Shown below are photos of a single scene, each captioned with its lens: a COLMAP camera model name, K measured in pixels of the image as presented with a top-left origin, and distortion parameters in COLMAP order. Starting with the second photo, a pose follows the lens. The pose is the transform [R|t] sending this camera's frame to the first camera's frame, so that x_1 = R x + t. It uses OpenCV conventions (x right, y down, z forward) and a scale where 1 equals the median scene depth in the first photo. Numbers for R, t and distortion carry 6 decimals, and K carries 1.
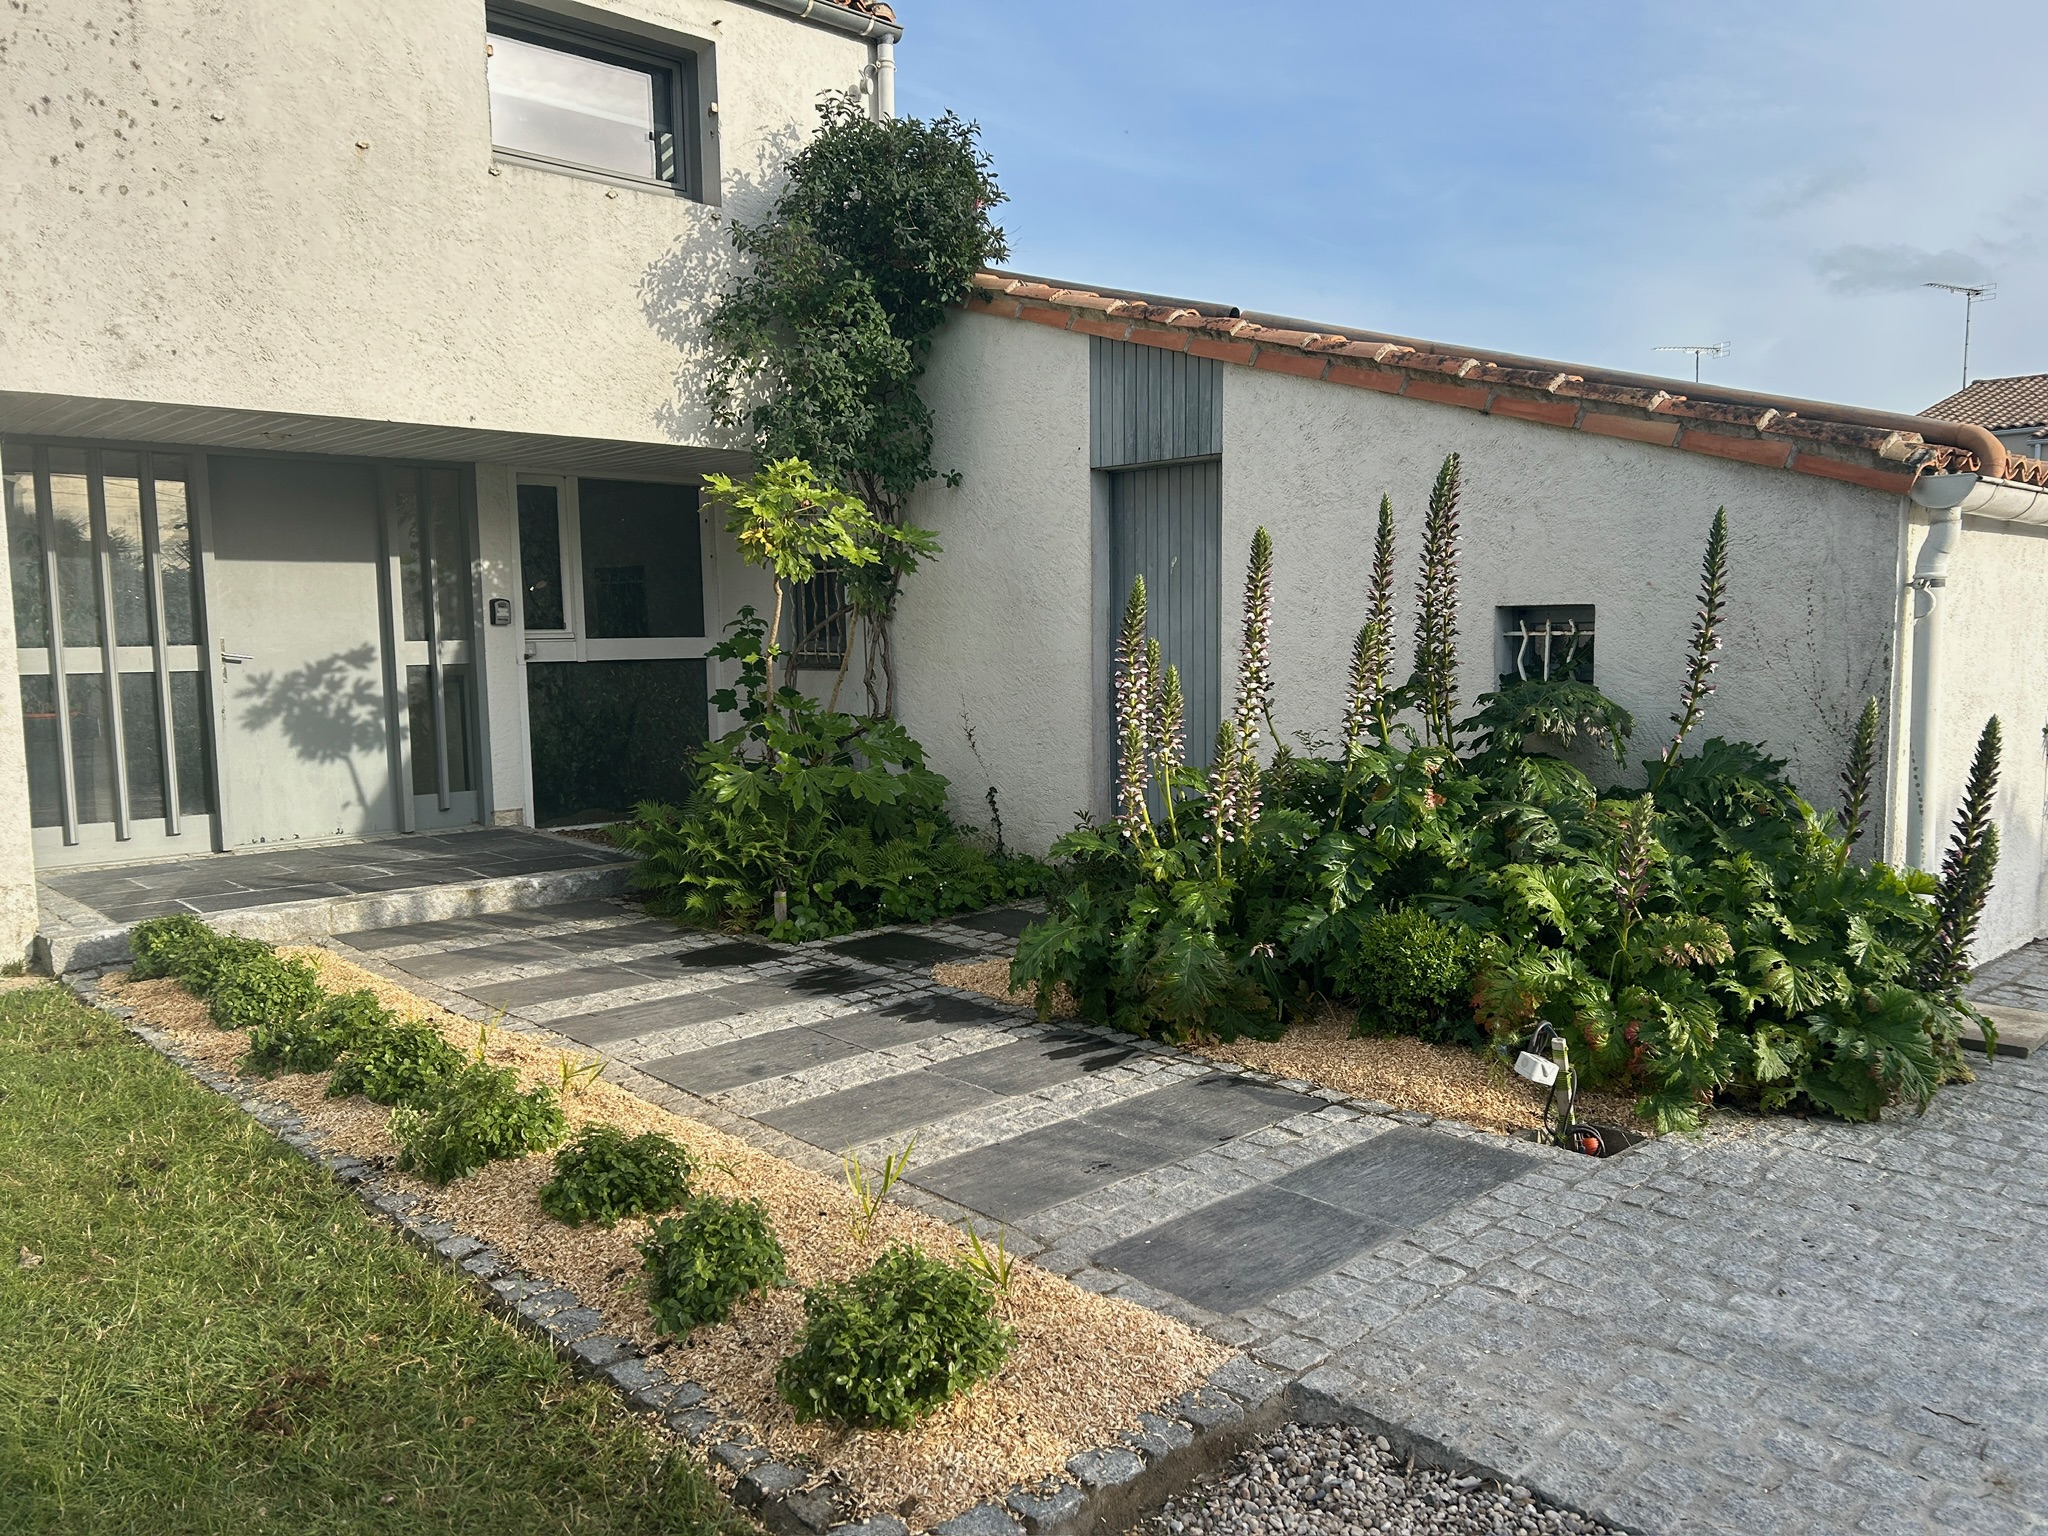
lens RADIAL K [[1544.3, 0, 1018.6], [0, 1544.3, 770.0], [0, 0, 1]] dist [-0.011037, -0.017522]
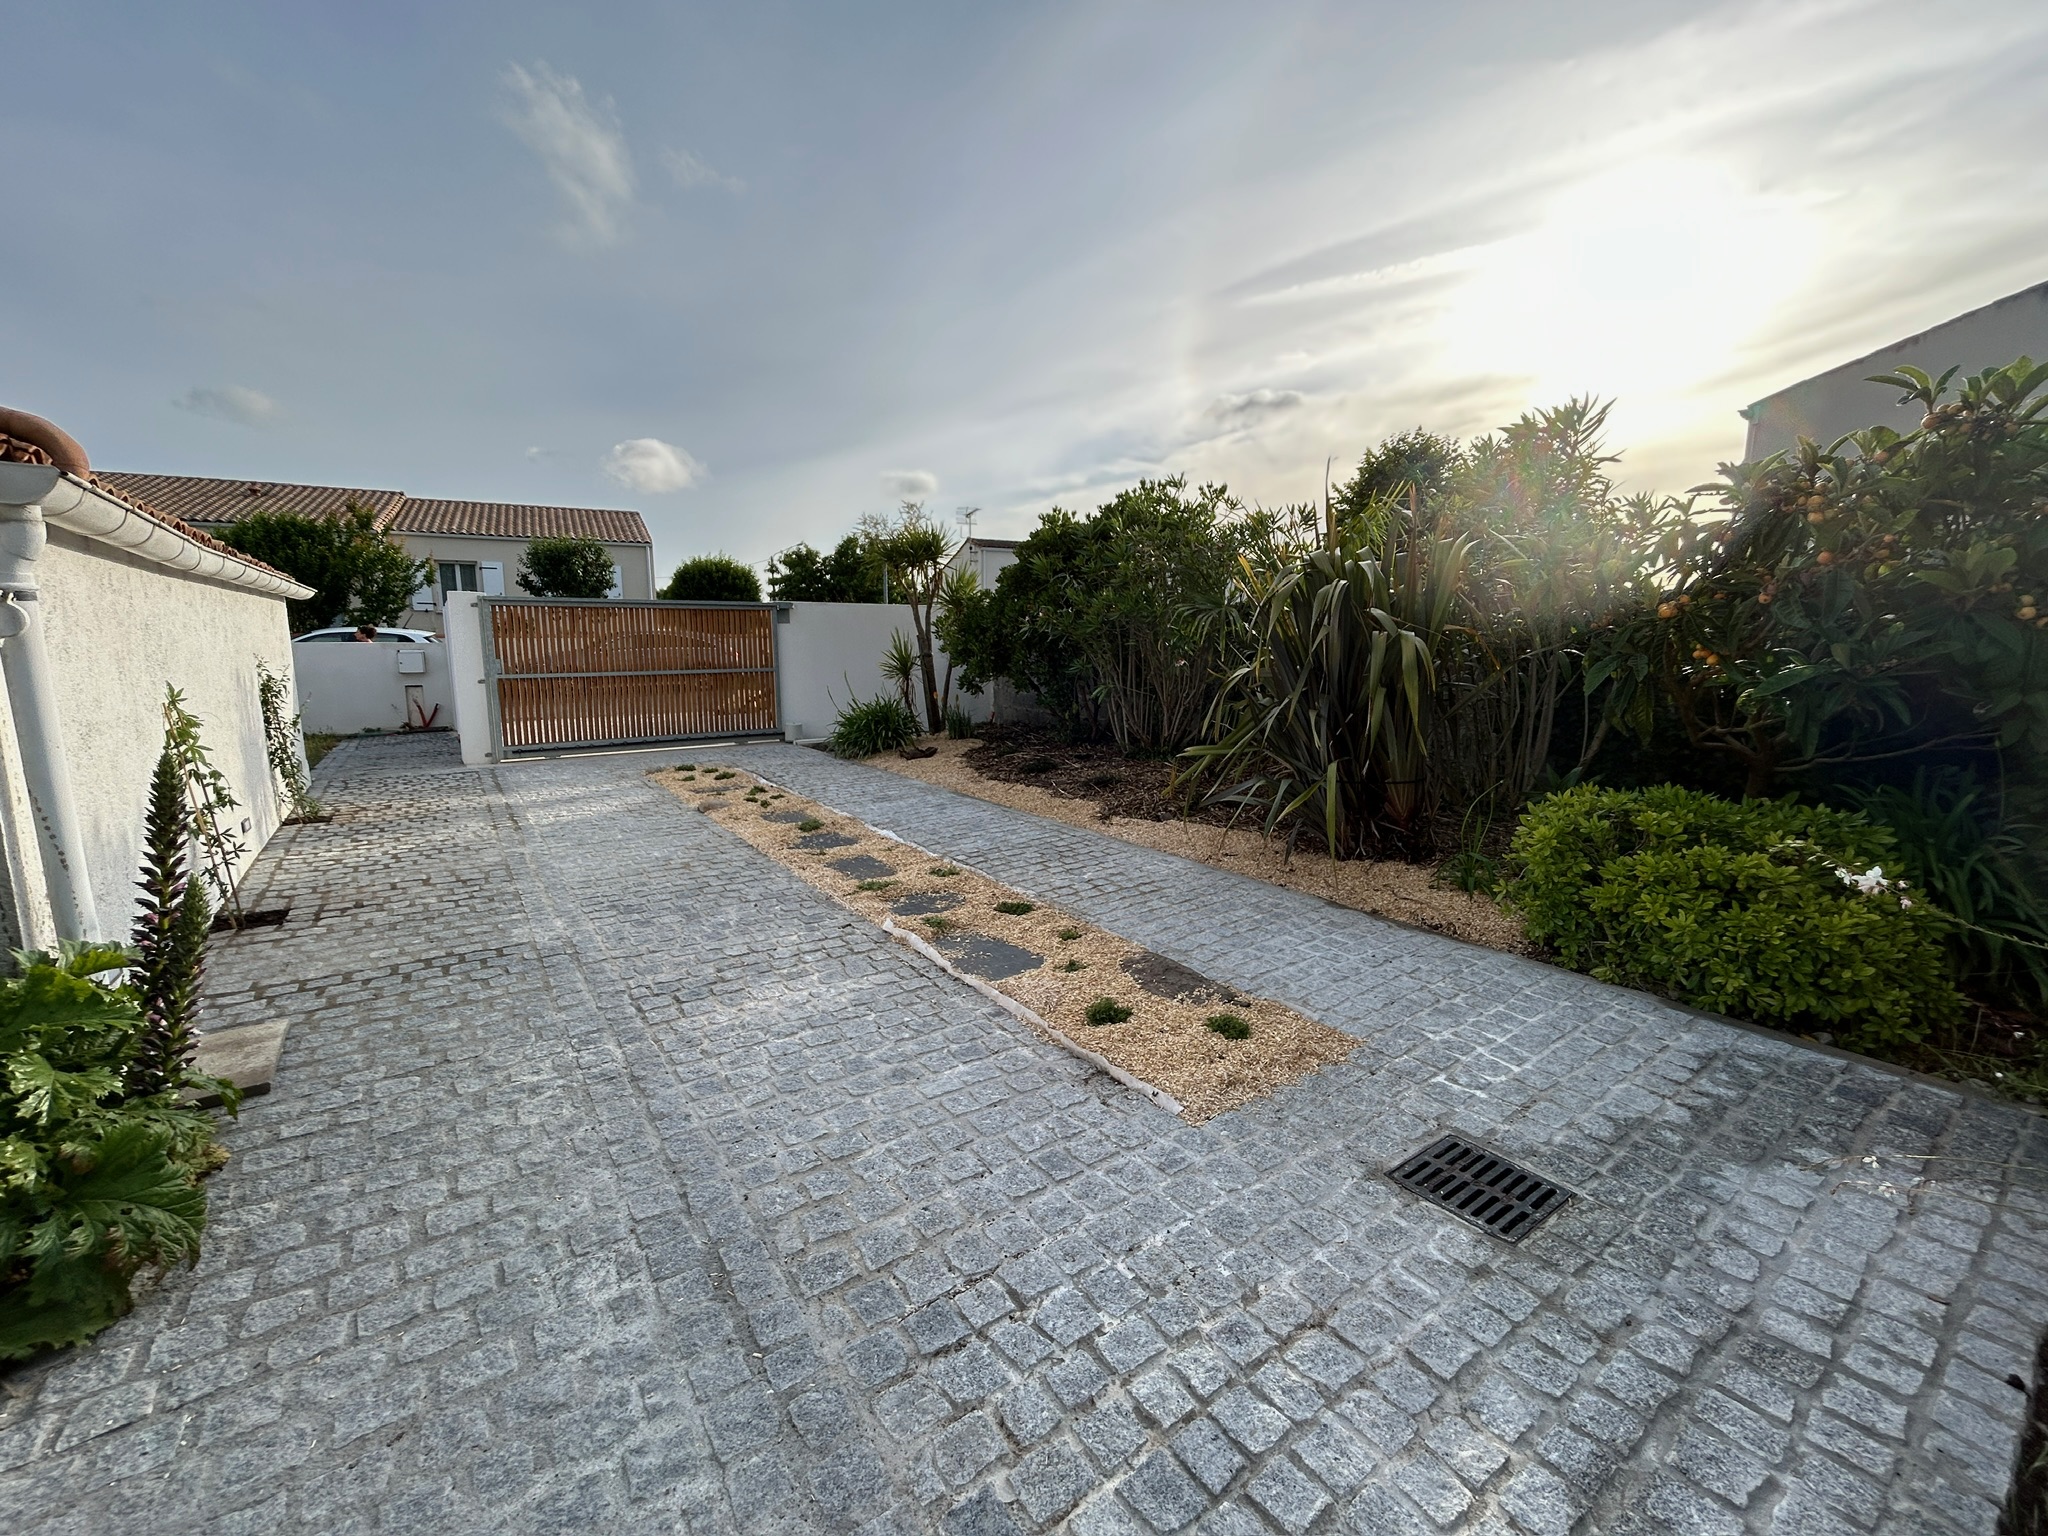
lens RADIAL K [[845.9, 0, 1003.3], [0, 845.9, 774.7], [0, 0, 1]] dist [0.001742, -0.000088]
pose [[0.138814, -0.140967, 0.980234, 0.232441], [0.089796, 0.987531, 0.129300, -0.042164], [-0.986239, 0.070072, 0.149742, 0.464322]]
